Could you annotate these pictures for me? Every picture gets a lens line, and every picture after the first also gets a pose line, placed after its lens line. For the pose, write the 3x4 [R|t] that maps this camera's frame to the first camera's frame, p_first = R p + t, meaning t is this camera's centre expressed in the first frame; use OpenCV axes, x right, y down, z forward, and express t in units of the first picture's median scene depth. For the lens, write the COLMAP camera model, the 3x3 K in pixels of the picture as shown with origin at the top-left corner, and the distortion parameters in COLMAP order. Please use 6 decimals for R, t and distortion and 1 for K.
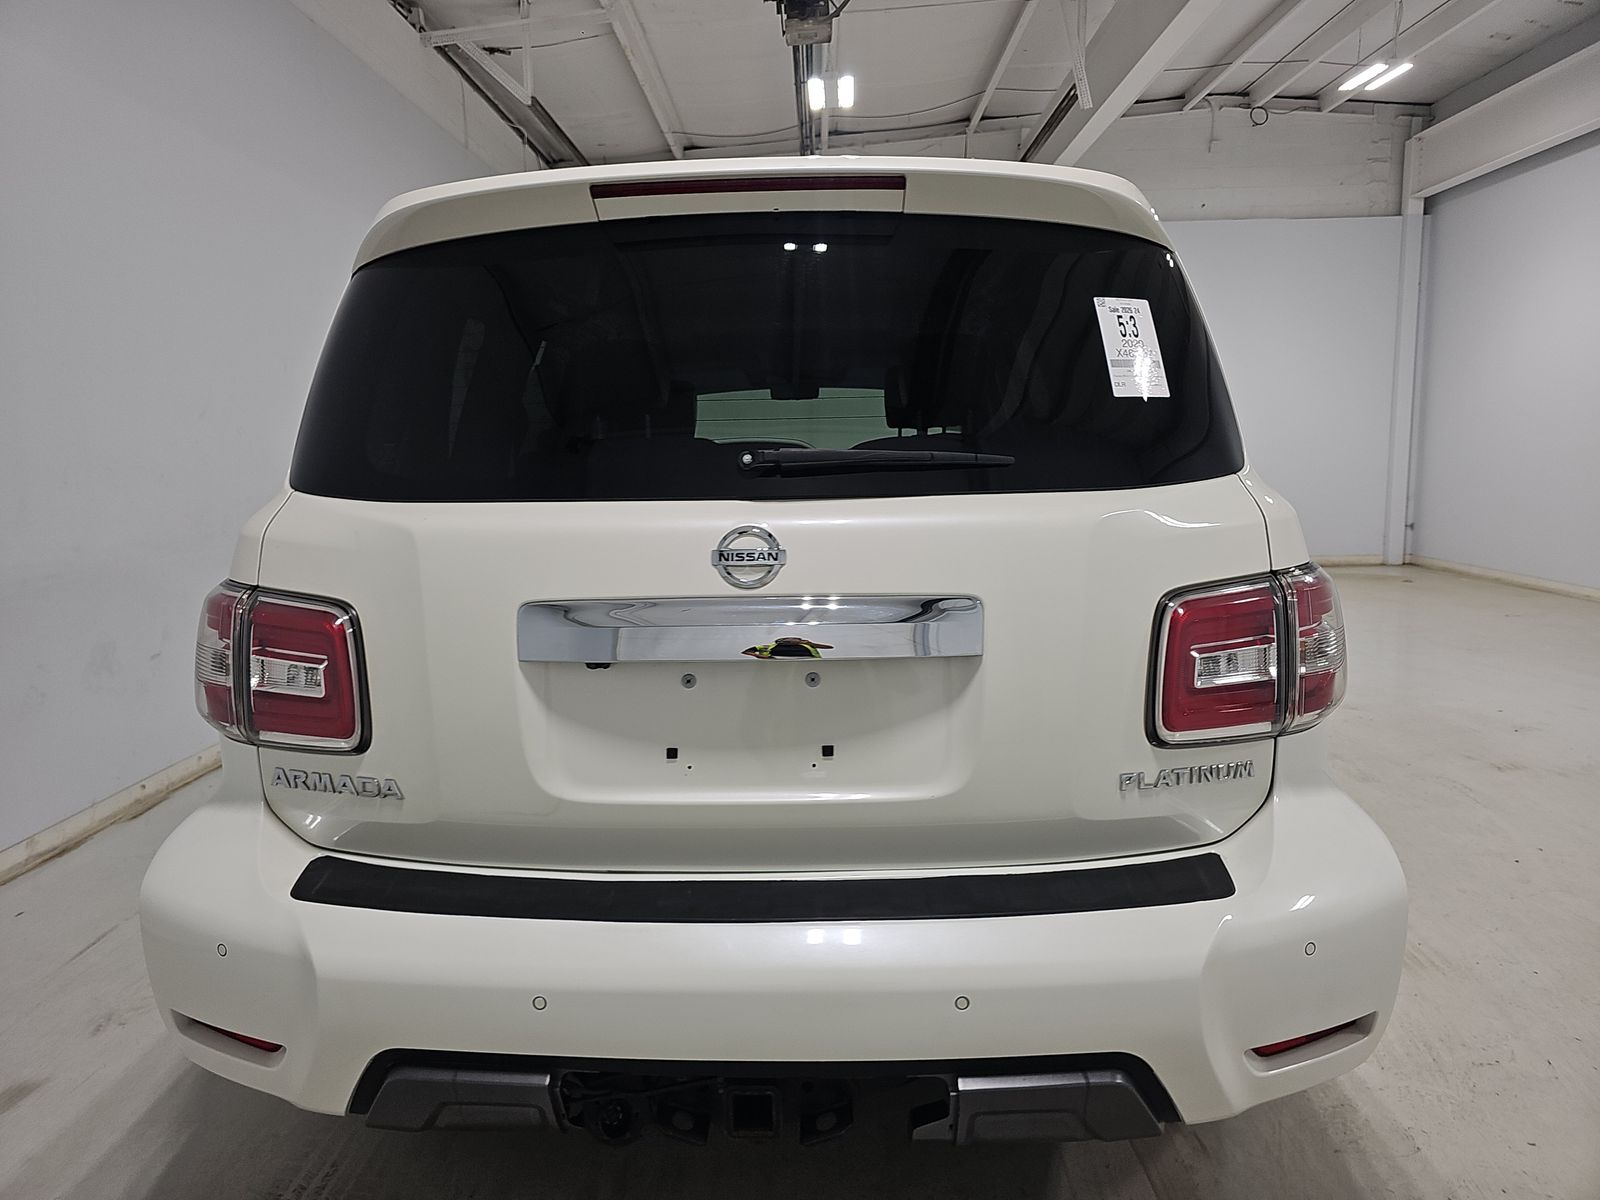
lens RADIAL K [[1050.4, 0, 799.7], [0, 1050.4, 605.8], [0, 0, 1]] dist [0.009026, -0.018433]
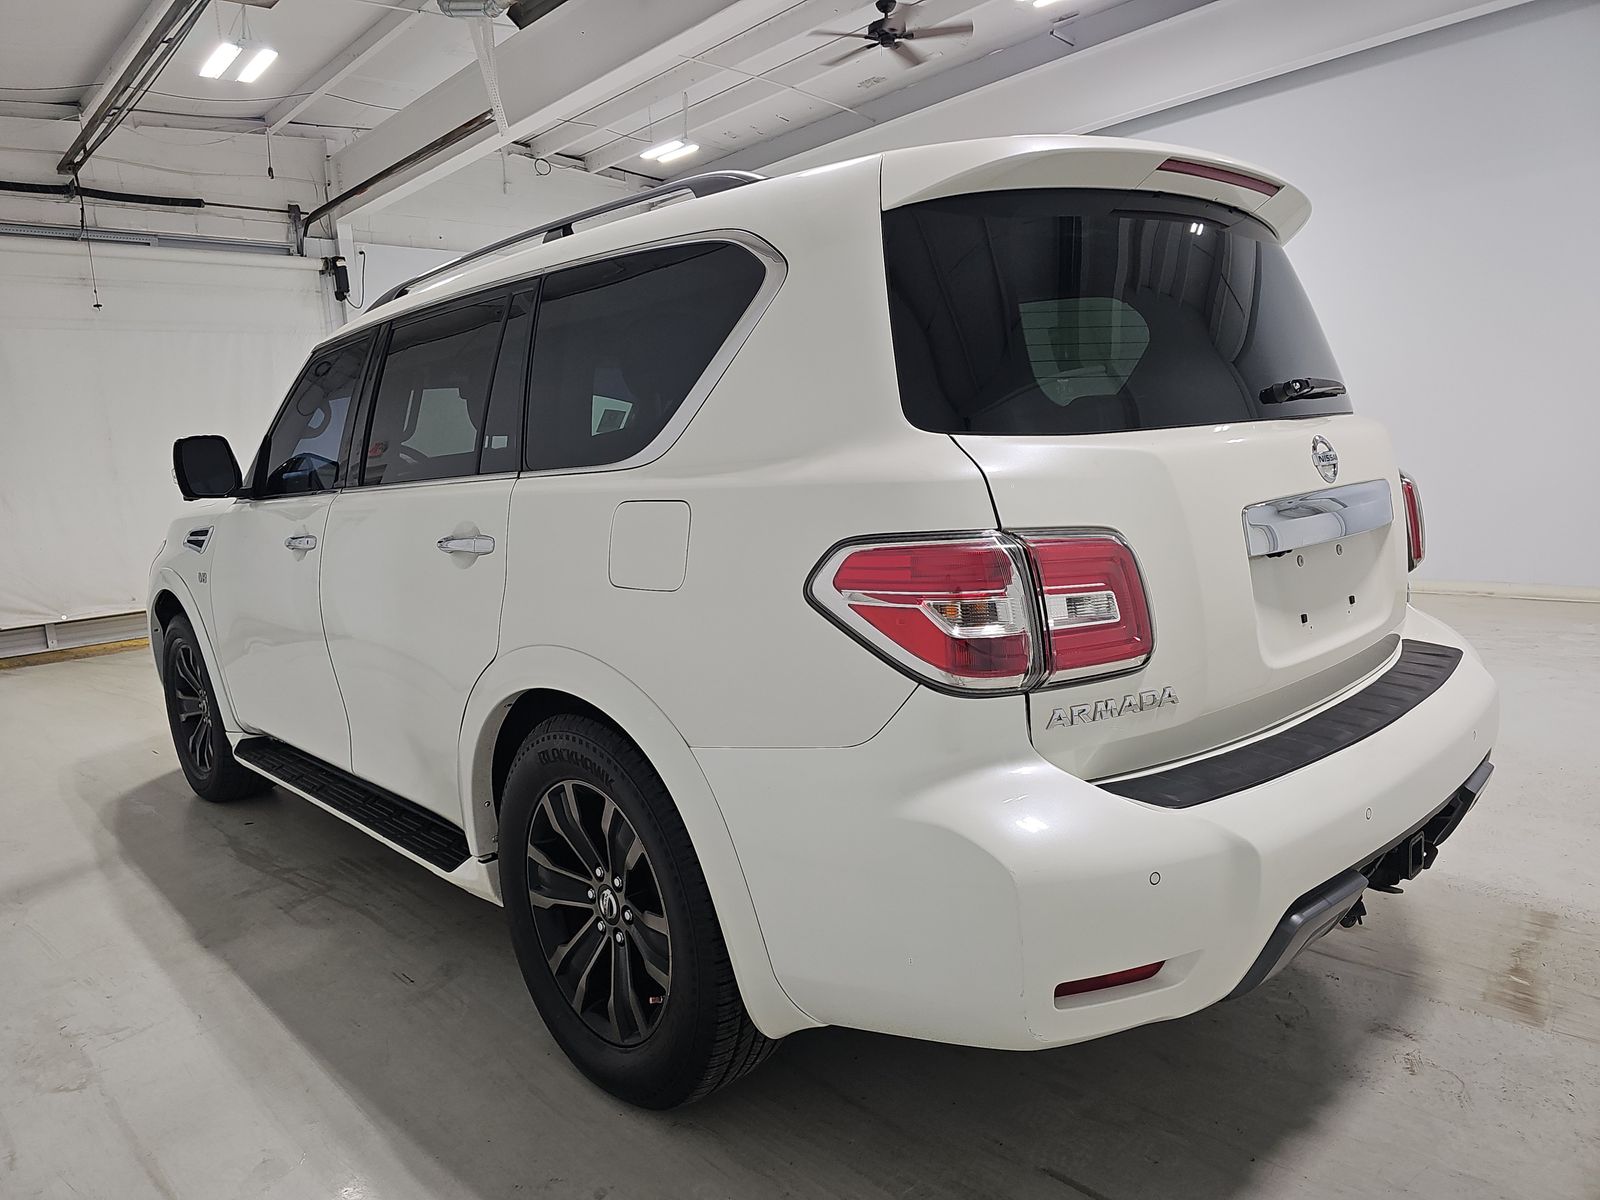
lens RADIAL K [[1050.4, 0, 791.6], [0, 1050.4, 597.5], [0, 0, 1]] dist [0.009026, -0.018433]
pose [[0.706746, -0.119282, 0.697339, -0.247367], [0.149847, 0.988559, 0.017228, 0.000100], [-0.691415, 0.092318, 0.716535, 0.087500]]
